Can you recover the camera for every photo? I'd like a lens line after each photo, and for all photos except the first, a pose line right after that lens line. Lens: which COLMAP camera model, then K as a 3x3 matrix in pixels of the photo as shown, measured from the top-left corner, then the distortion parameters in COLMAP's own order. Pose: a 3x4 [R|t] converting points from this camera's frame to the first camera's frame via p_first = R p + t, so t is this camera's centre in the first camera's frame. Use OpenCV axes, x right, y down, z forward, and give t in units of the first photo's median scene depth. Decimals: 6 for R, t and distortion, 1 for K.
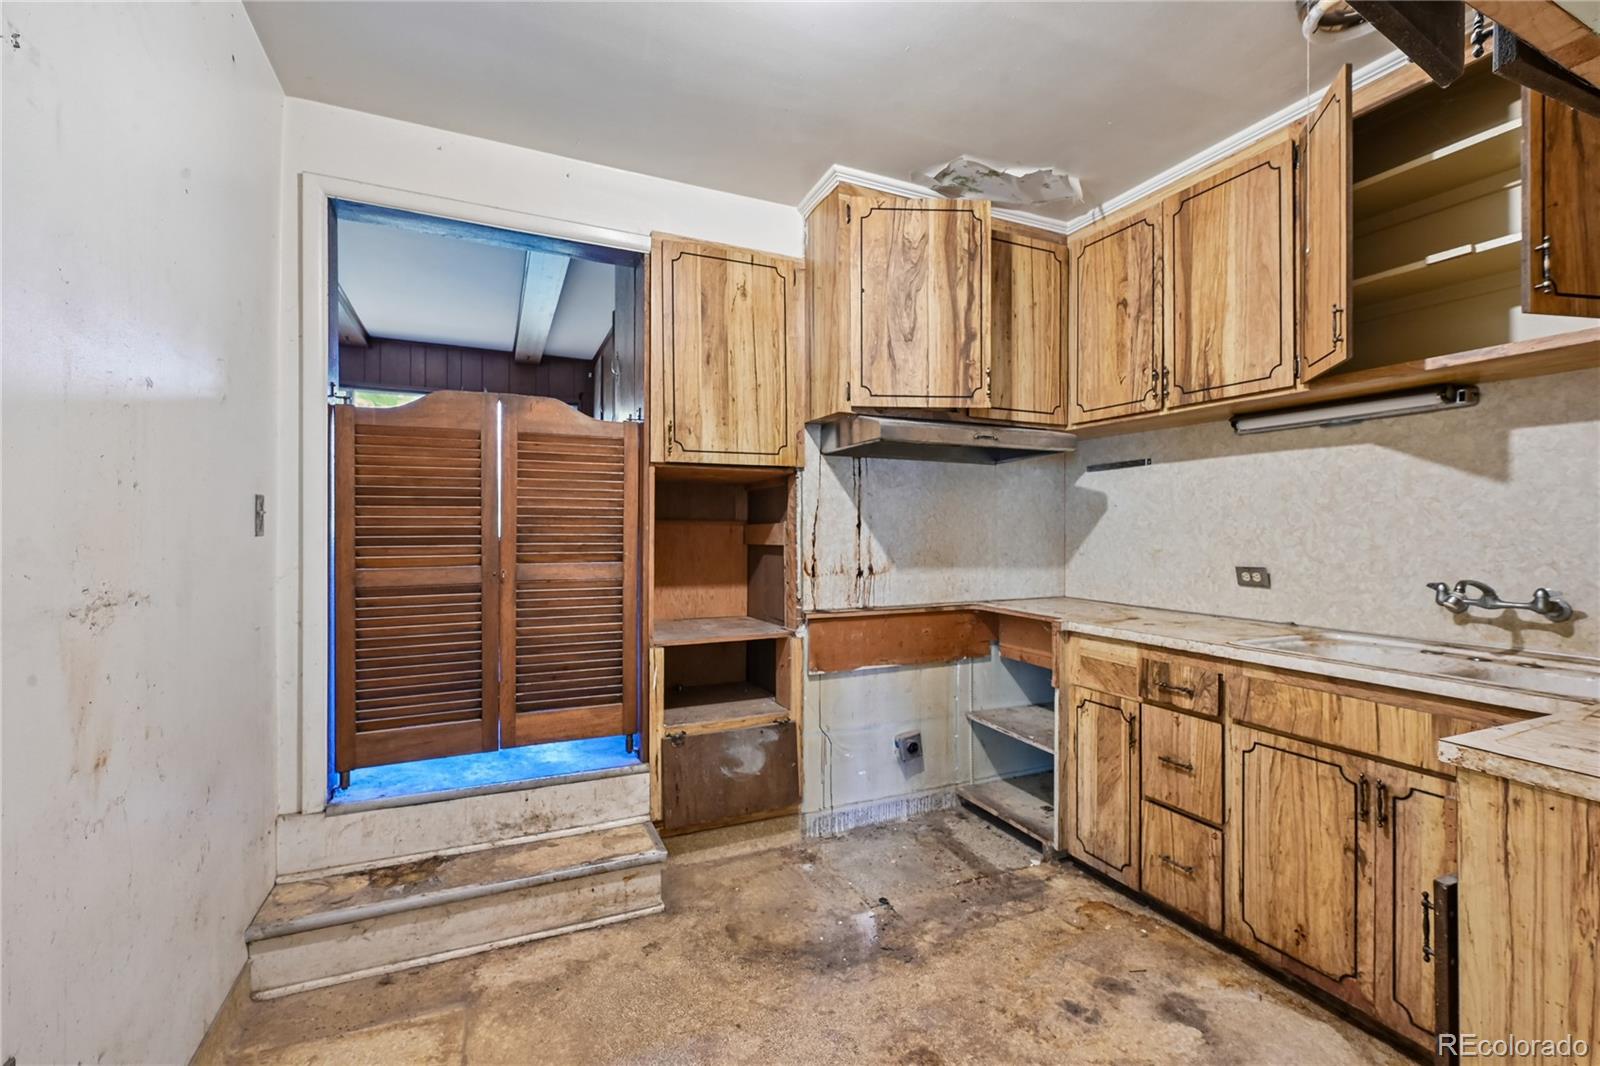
lens RADIAL K [[682.0, 0, 800.1], [0, 682.0, 528.0], [0, 0, 1]] dist [0.001044, 0.000407]
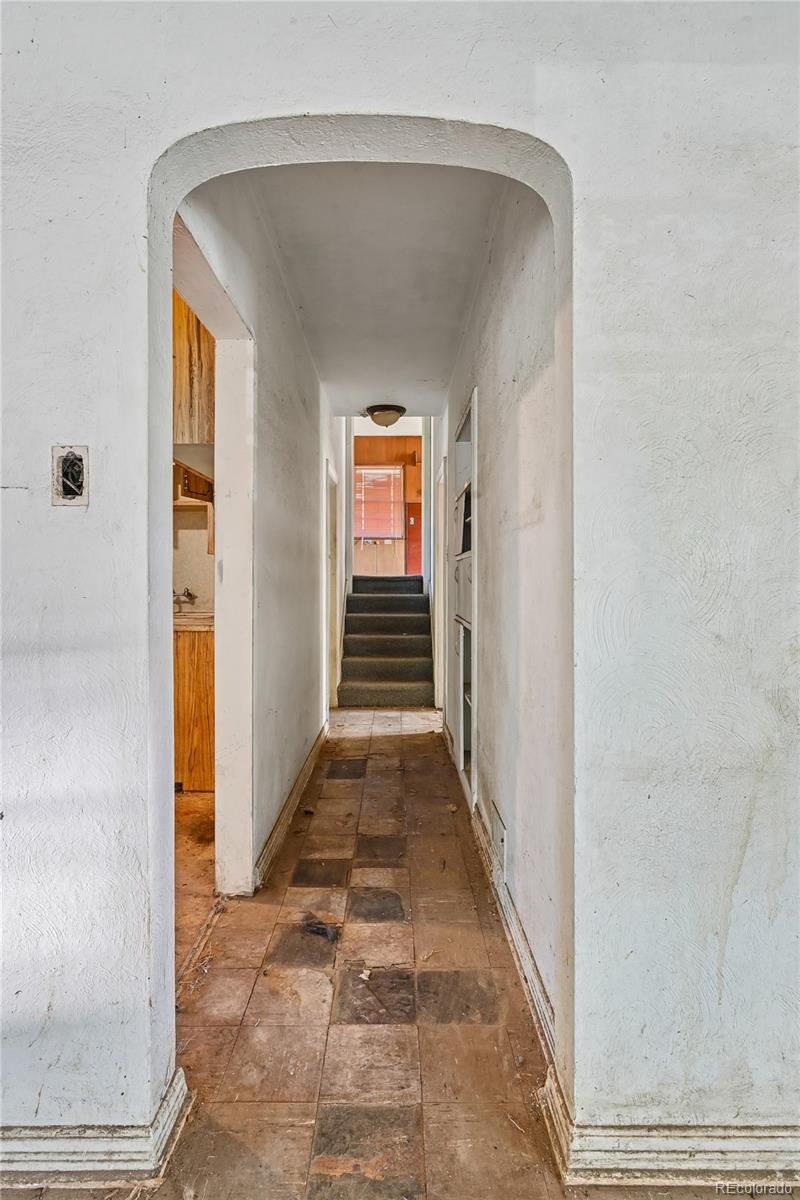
lens RADIAL K [[596.2, 0, 387.3], [0, 596.2, 581.6], [0, 0, 1]] dist [-0.002461, -0.000006]
pose [[0.416993, -0.009023, 0.908865, -0.588627], [0.000879, 0.999954, 0.009524, 0.029776], [-0.908909, -0.003173, 0.416982, -0.570169]]
